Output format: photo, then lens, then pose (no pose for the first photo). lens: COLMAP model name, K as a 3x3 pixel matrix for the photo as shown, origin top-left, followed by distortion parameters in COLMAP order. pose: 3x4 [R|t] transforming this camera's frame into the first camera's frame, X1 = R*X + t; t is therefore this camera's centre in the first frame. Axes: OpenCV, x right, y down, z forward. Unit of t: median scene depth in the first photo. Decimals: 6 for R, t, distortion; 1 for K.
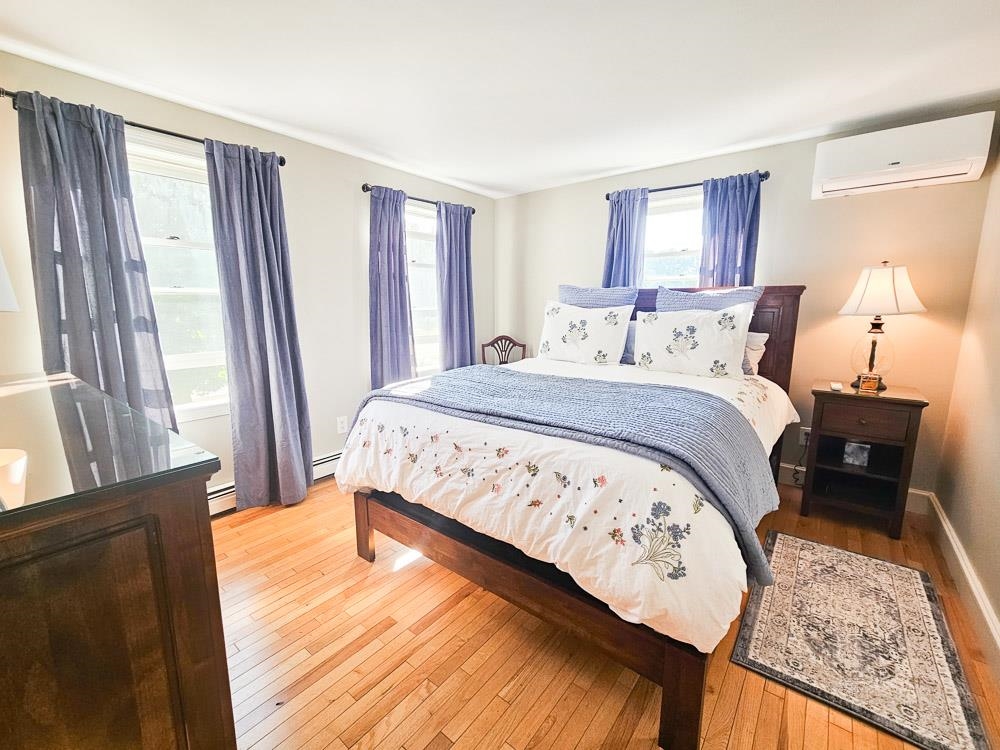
lens RADIAL K [[416.1, 0, 496.3], [0, 416.1, 371.4], [0, 0, 1]] dist [-0.000592, -0.000536]
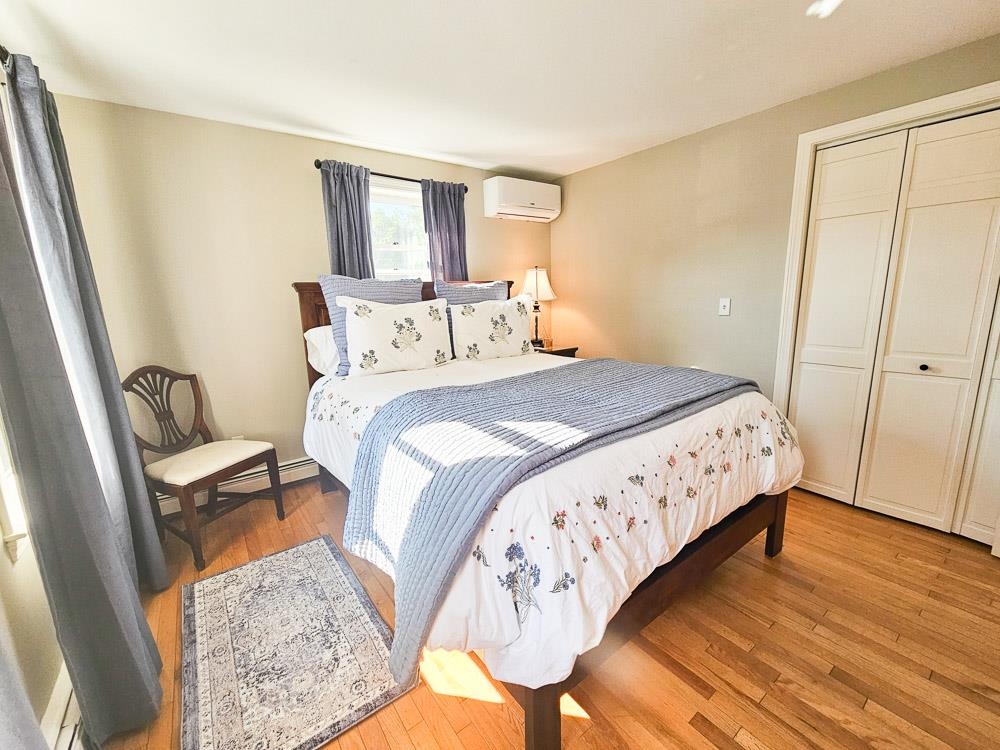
lens RADIAL K [[416.1, 0, 496.3], [0, 416.1, 371.4], [0, 0, 1]] dist [-0.000592, -0.000536]
pose [[0.262328, -0.184901, 0.947099, -0.585848], [0.187227, 0.972573, 0.138016, -0.108548], [-0.946641, 0.141117, 0.289751, 0.652911]]
